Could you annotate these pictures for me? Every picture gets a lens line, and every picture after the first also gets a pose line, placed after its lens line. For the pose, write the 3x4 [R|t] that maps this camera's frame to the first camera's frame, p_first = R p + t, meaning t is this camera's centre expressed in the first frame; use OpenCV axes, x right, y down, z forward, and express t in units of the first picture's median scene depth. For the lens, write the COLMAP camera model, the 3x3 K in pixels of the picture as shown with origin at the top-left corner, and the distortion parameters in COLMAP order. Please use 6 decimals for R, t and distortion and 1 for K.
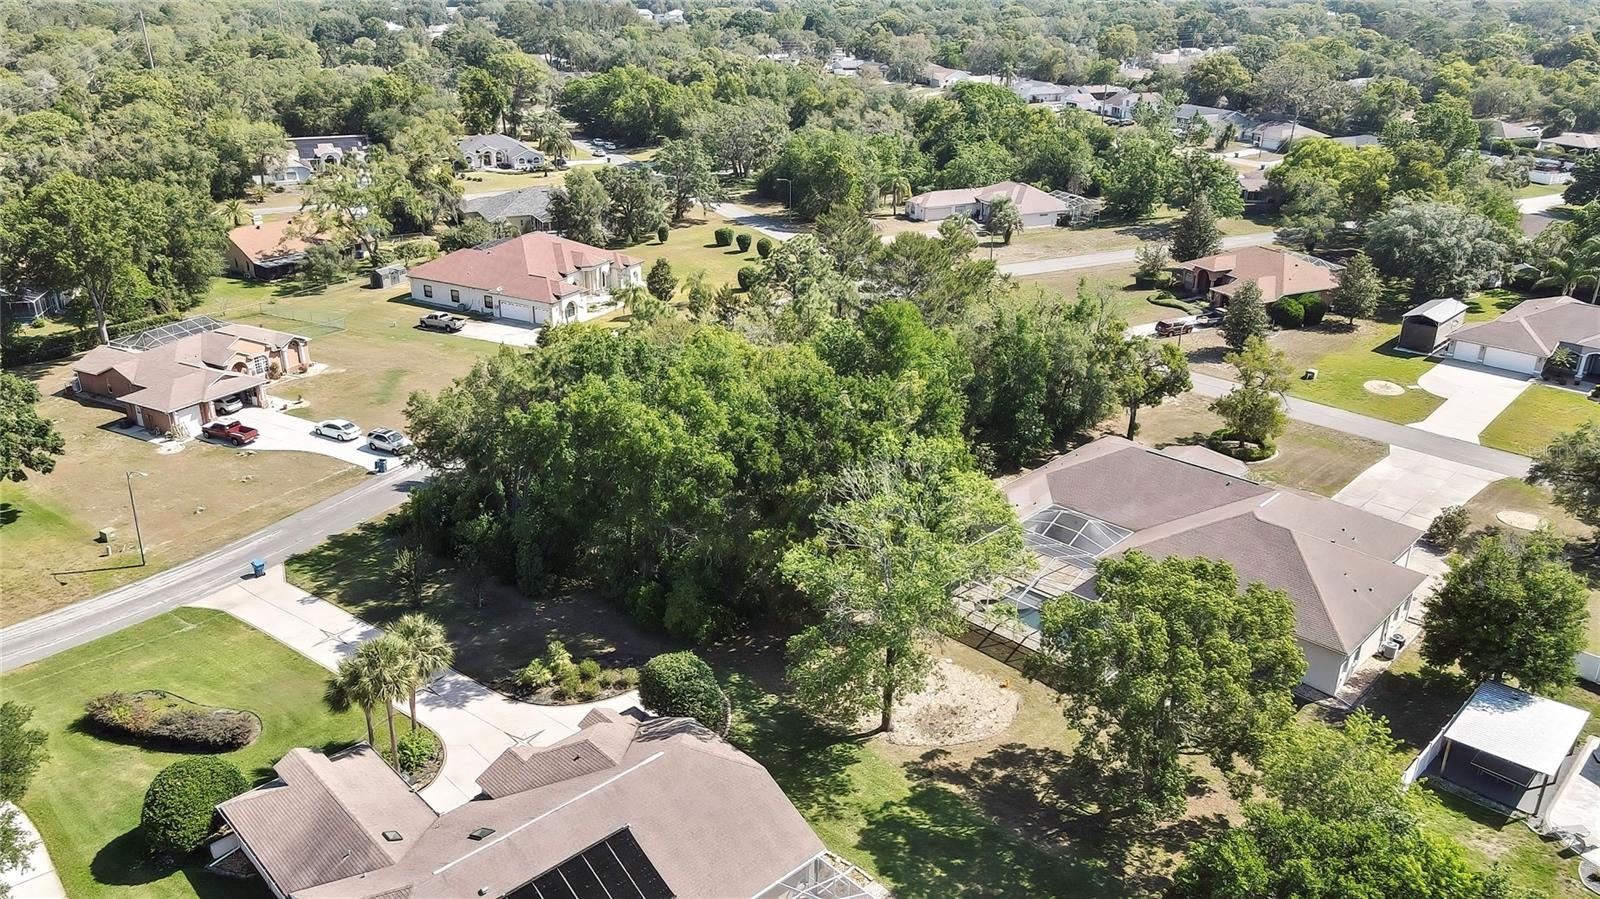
lens RADIAL K [[1182.2, 0, 797.2], [0, 1182.2, 440.9], [0, 0, 1]] dist [0.008350, 0.012554]
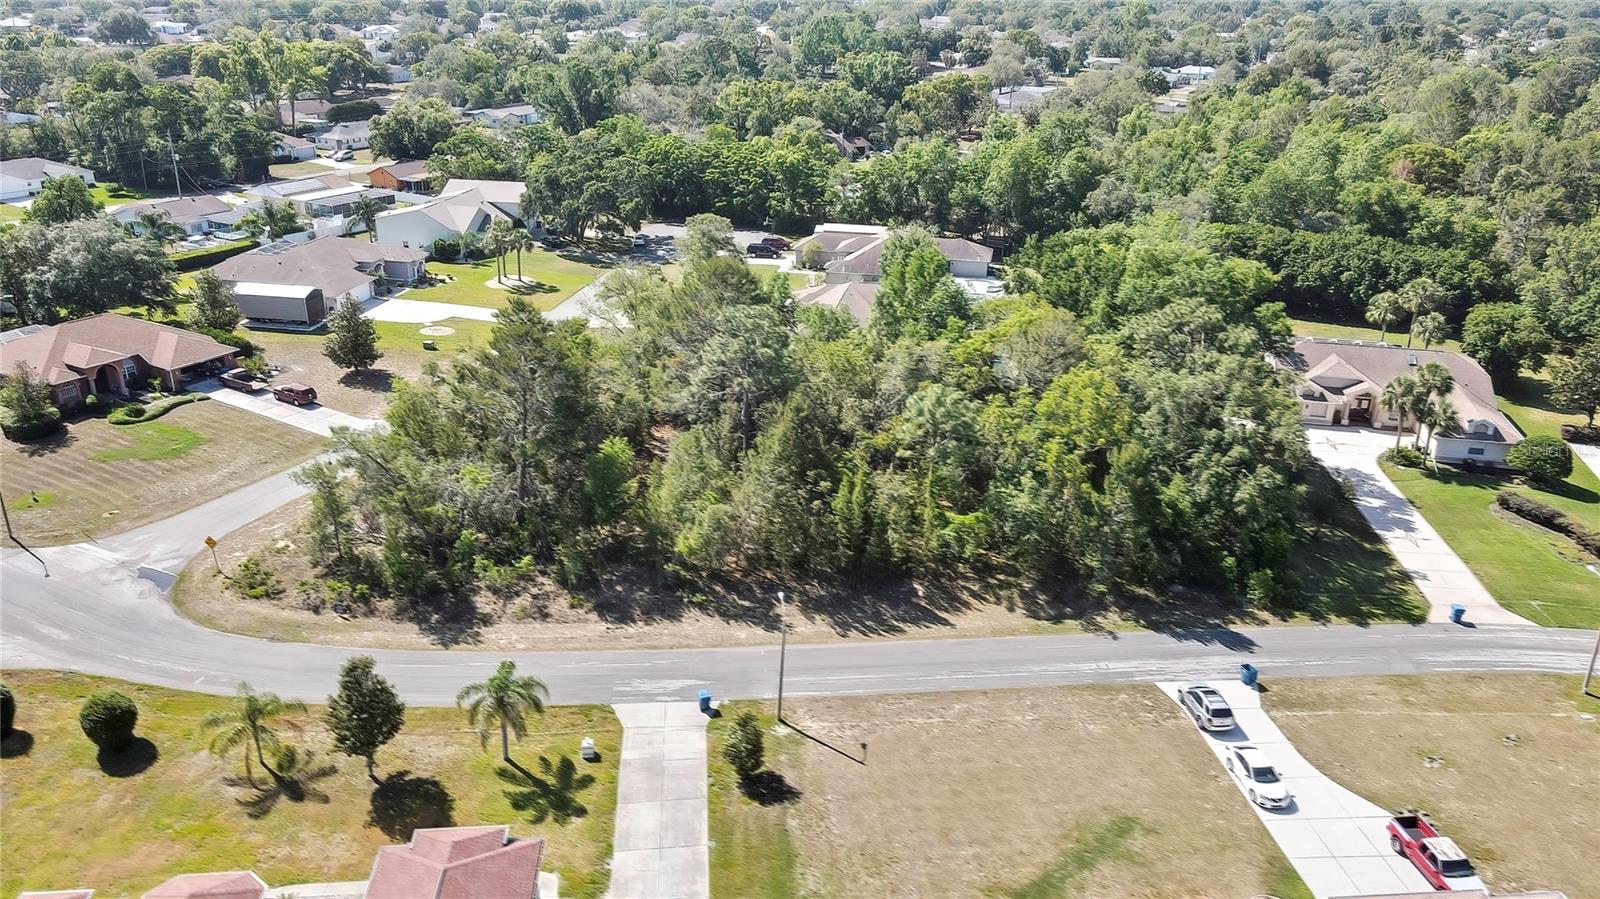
lens RADIAL K [[1182.2, 0, 797.2], [0, 1182.2, 440.9], [0, 0, 1]] dist [0.008350, 0.012554]
pose [[-0.547551, -0.327892, 0.769853, -0.621522], [0.302551, 0.780205, 0.547488, -0.497147], [-0.780161, 0.532697, -0.327999, 1.205495]]
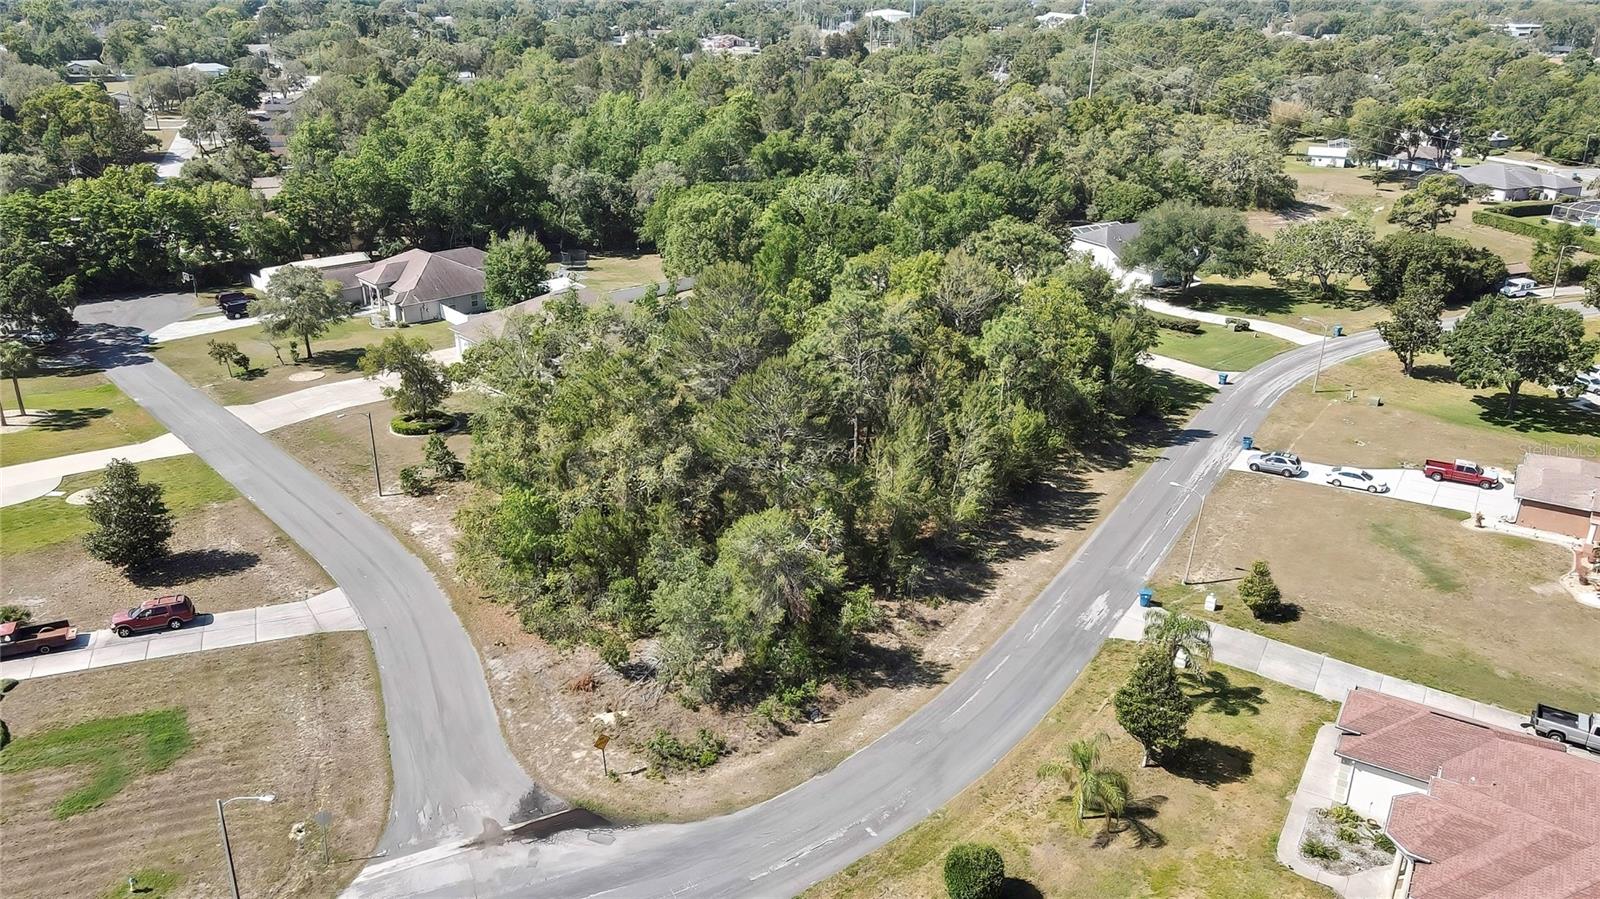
lens RADIAL K [[1182.2, 0, 797.2], [0, 1182.2, 440.9], [0, 0, 1]] dist [0.008350, 0.012554]
pose [[-0.998026, -0.037085, 0.050679, -0.002353], [0.008649, 0.718145, 0.695839, -0.631428], [-0.062200, 0.694904, -0.716407, 1.562880]]
